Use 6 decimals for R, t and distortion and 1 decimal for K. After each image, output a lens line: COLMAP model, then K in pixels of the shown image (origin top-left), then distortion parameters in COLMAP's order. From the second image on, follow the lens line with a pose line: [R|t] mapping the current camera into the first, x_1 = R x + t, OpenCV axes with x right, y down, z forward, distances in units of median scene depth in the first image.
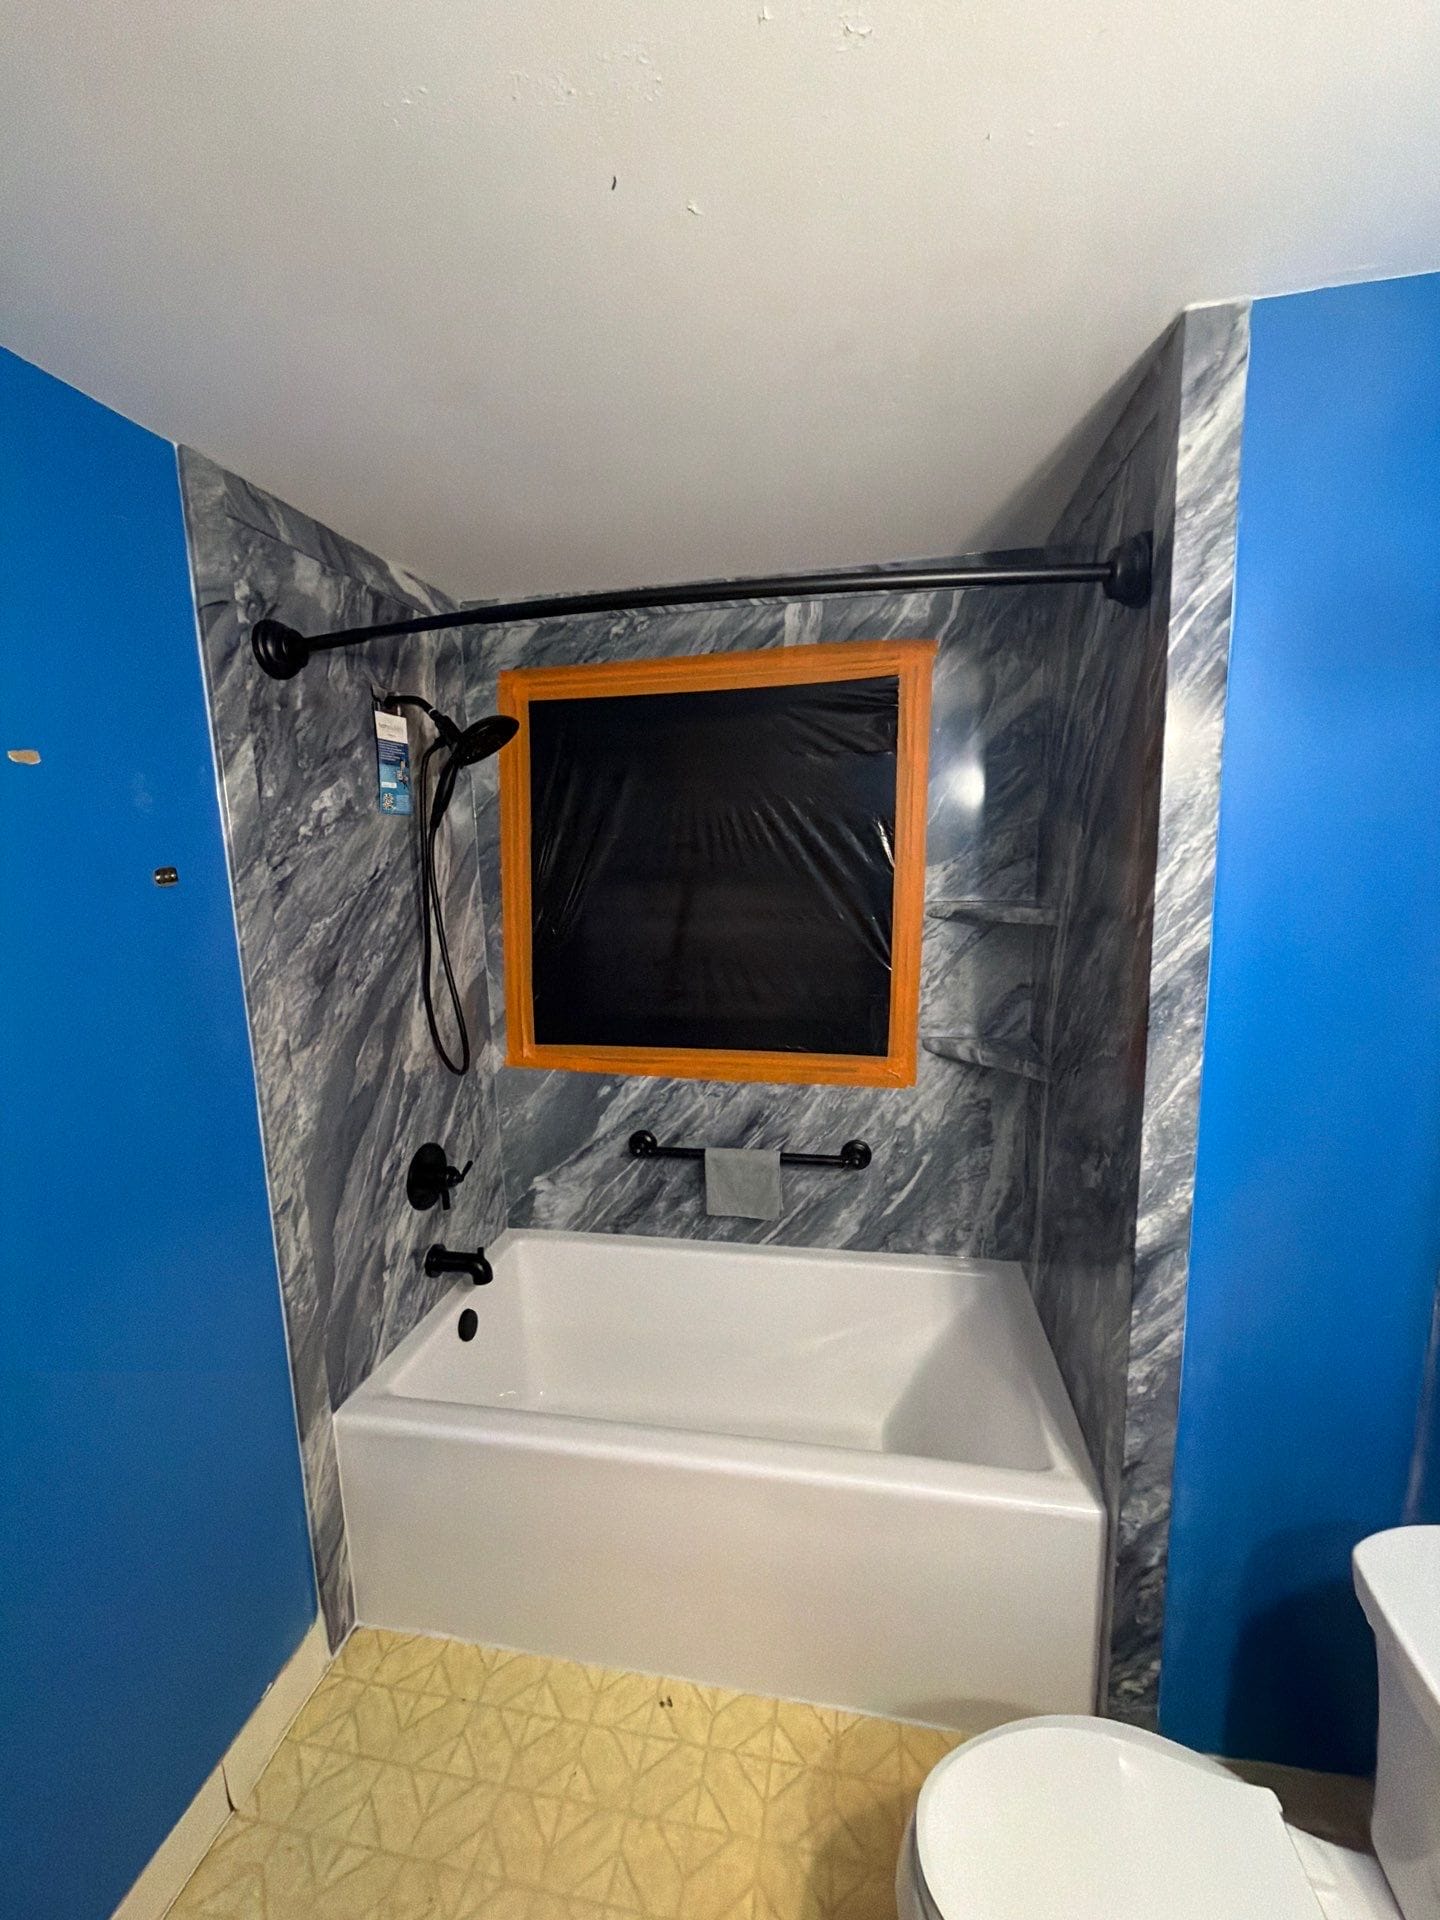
lens RADIAL K [[761.2, 0, 718.7], [0, 761.2, 957.9], [0, 0, 1]] dist [0.000802, -0.000268]
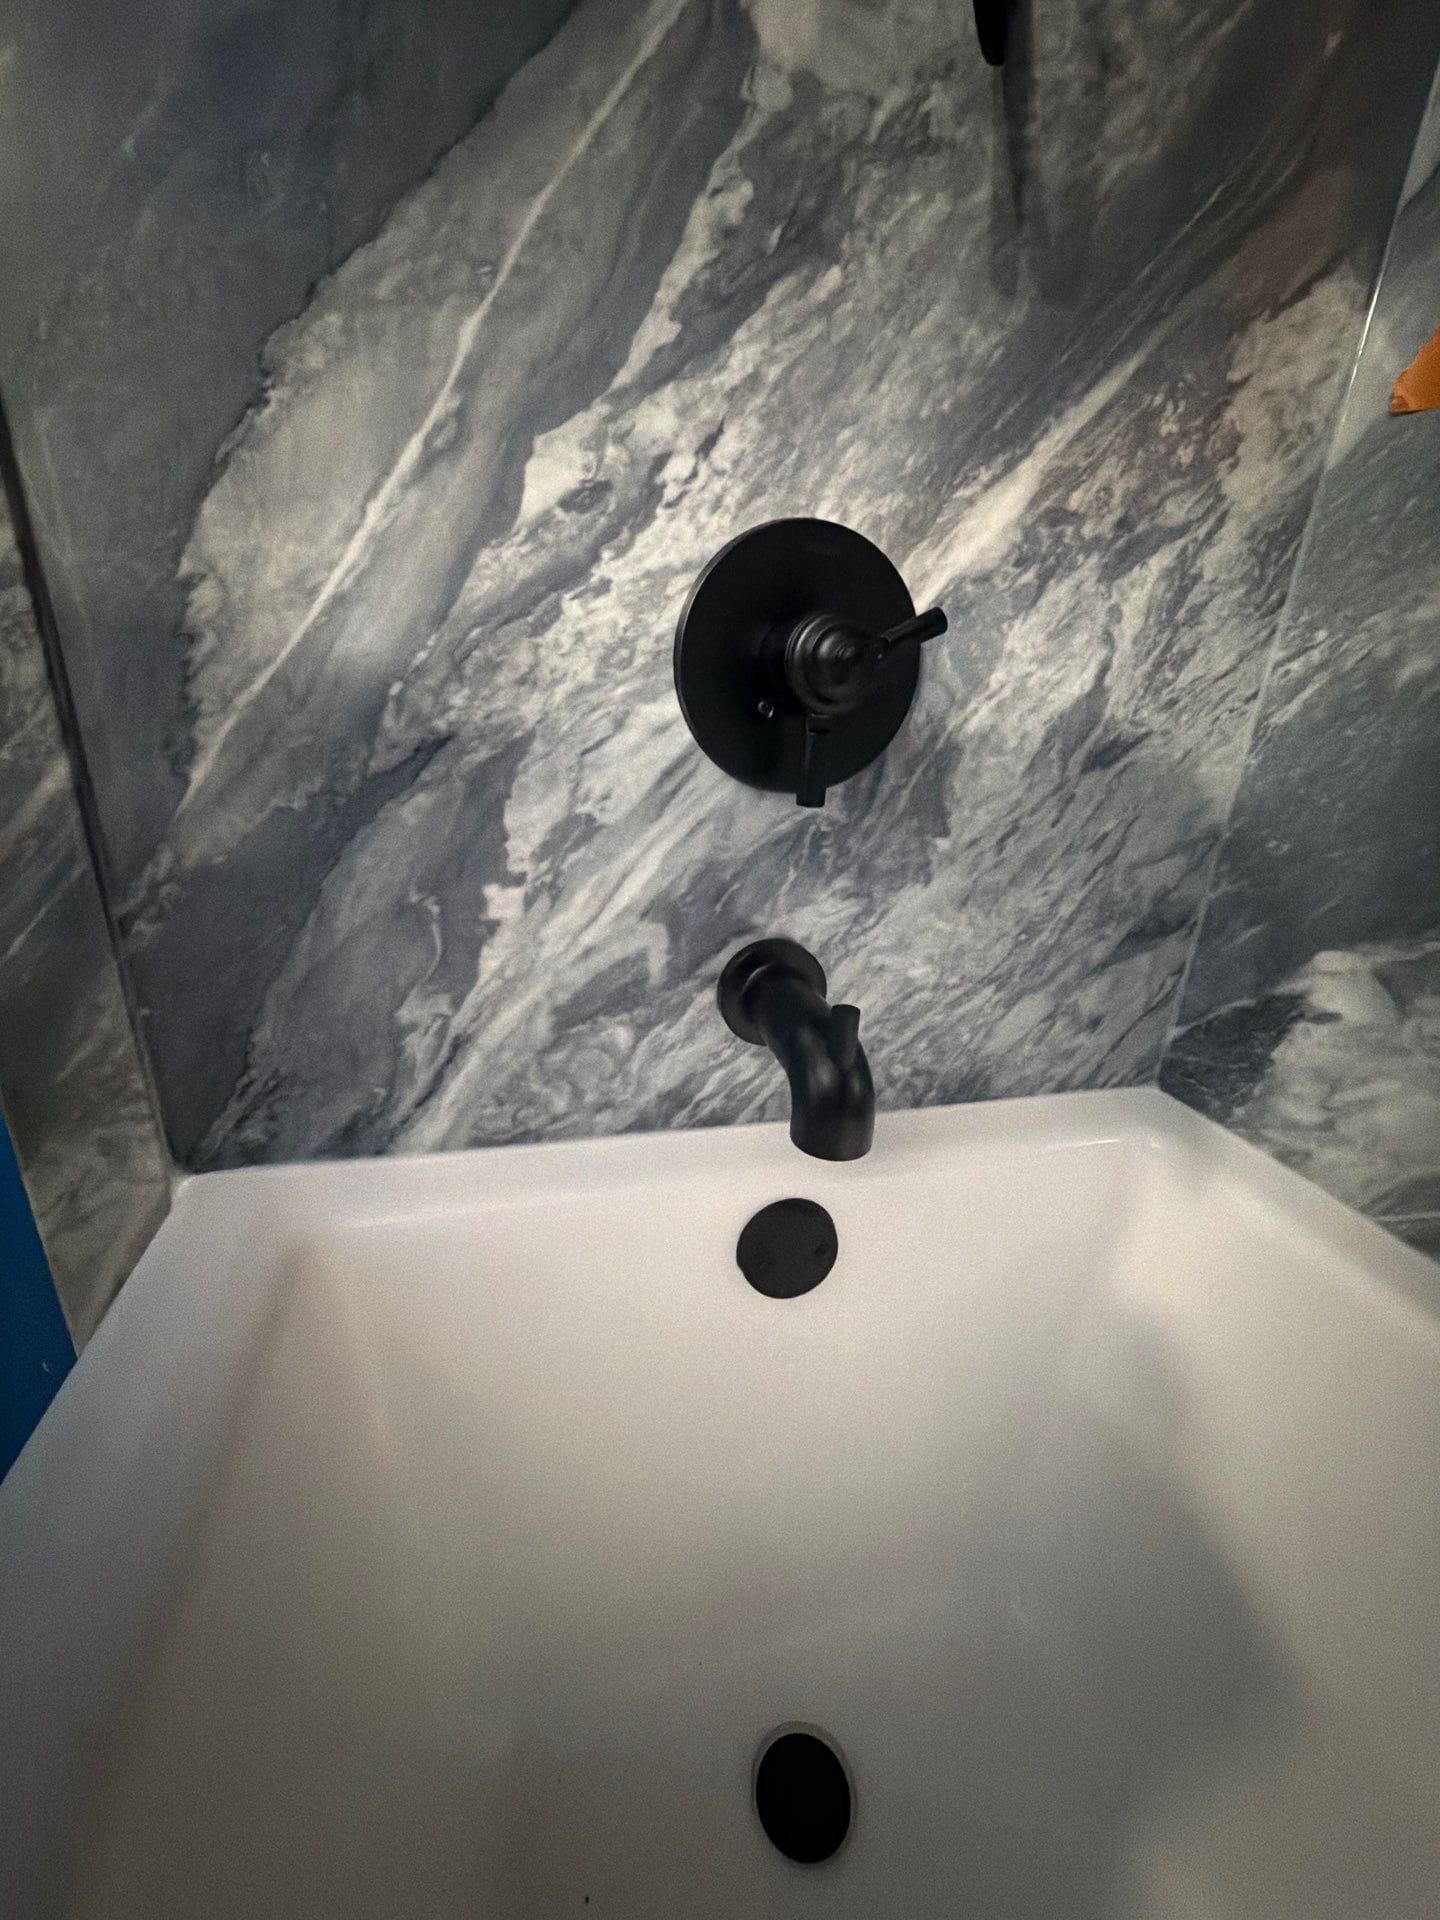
lens RADIAL K [[761.2, 0, 722.4], [0, 761.2, 957.5], [0, 0, 1]] dist [0.000802, -0.000268]
pose [[0.429887, 0.363812, -0.826340, -0.160500], [-0.203768, 0.930705, 0.303754, 0.333360], [0.879588, 0.037802, 0.474232, 0.936869]]
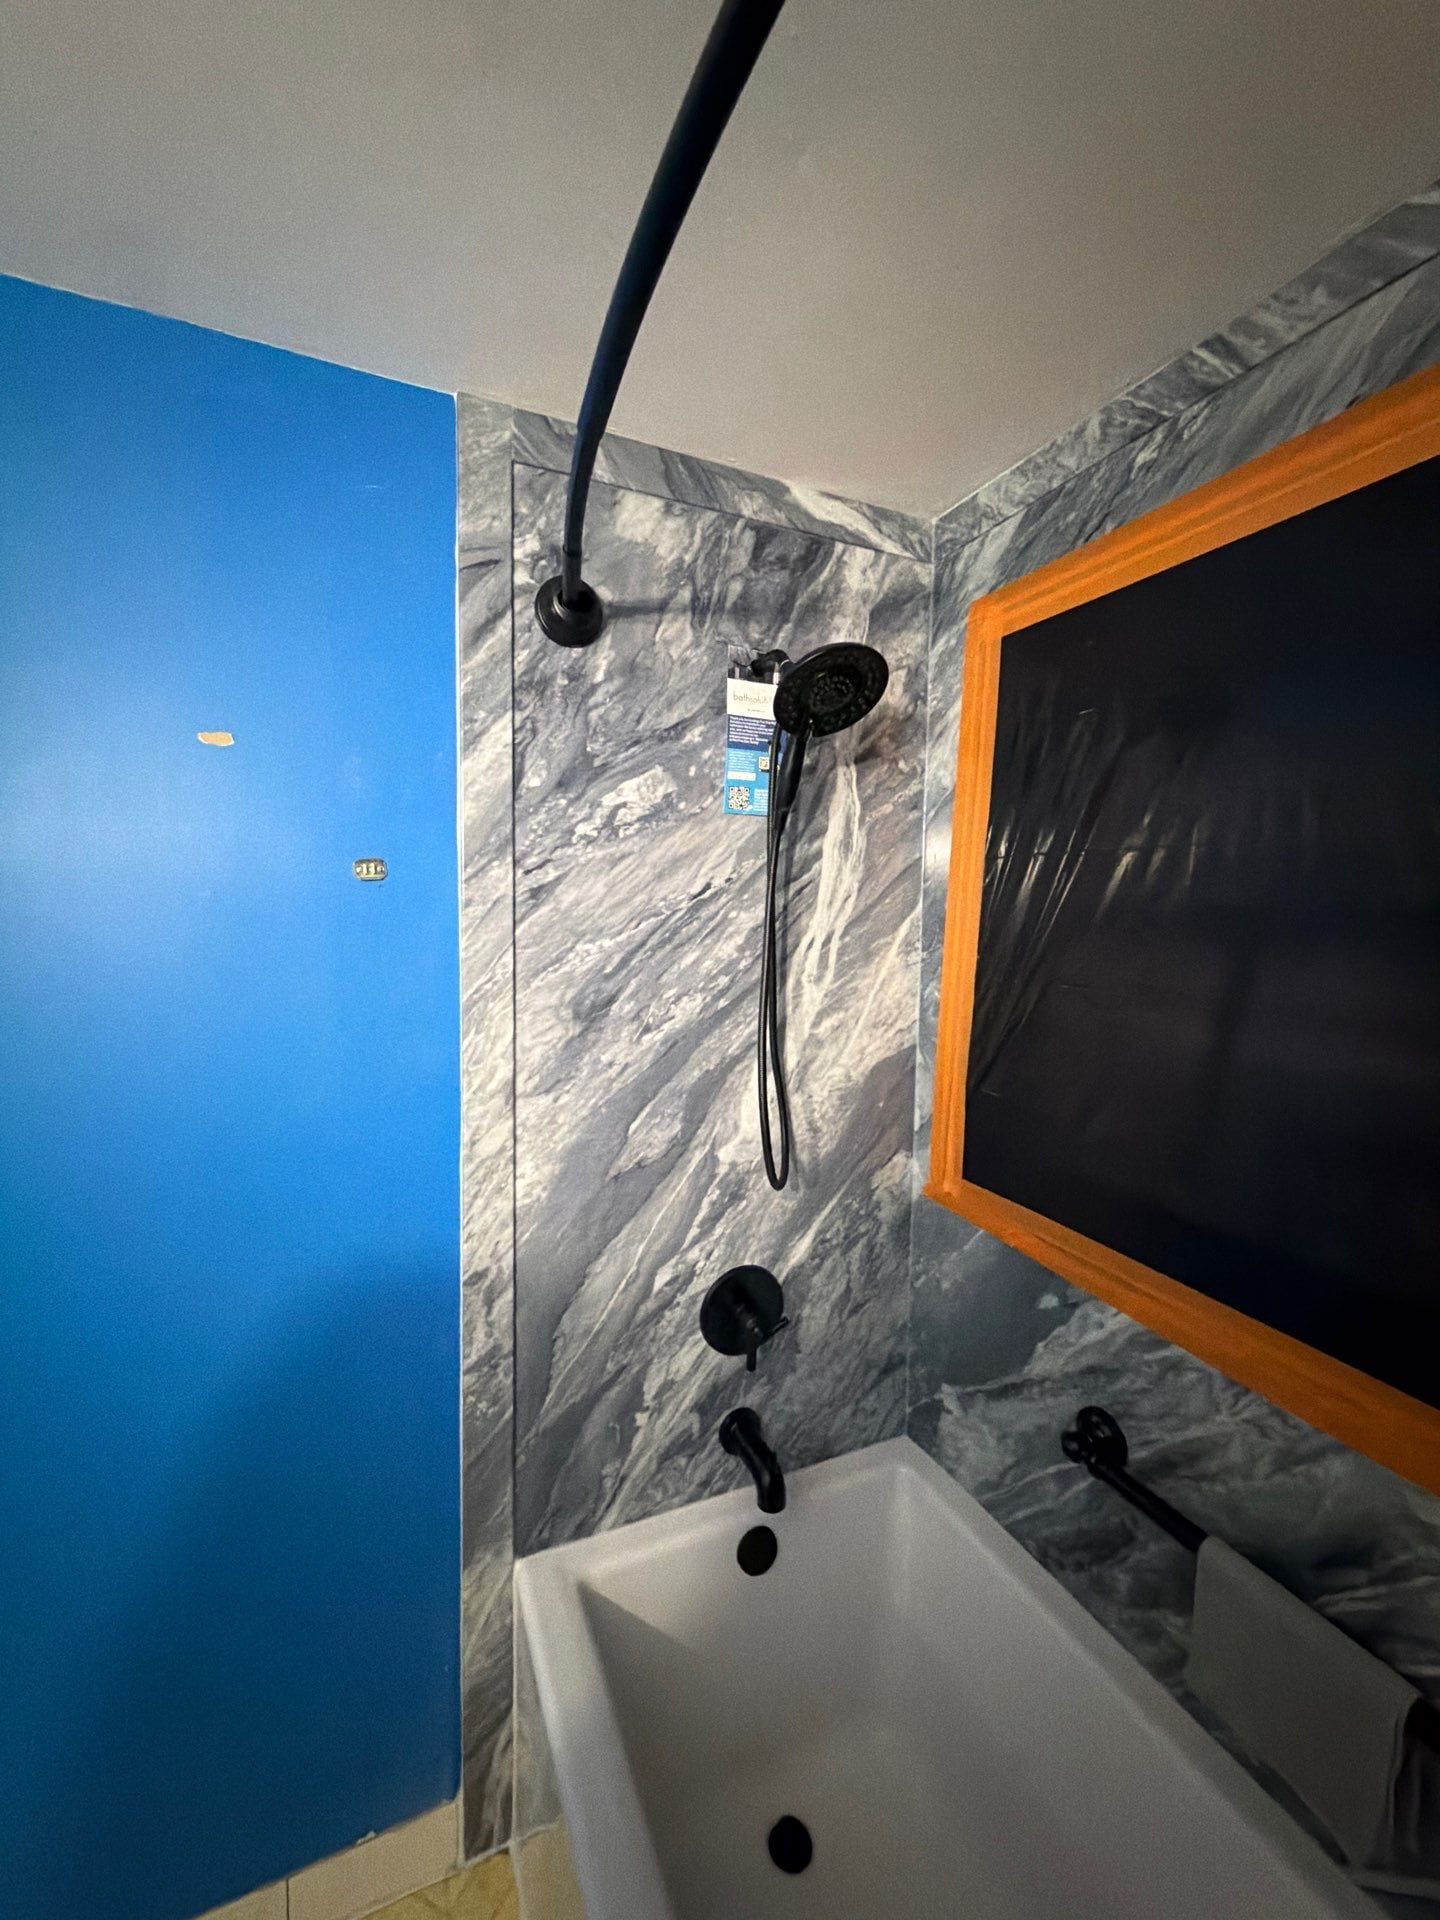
lens RADIAL K [[761.2, 0, 723.5], [0, 761.2, 957.2], [0, 0, 1]] dist [0.000802, -0.000268]
pose [[0.572778, 0.092179, -0.814511, 0.182704], [-0.156058, 0.987746, 0.002041, -0.048970], [0.804718, 0.125942, 0.580144, 0.568679]]
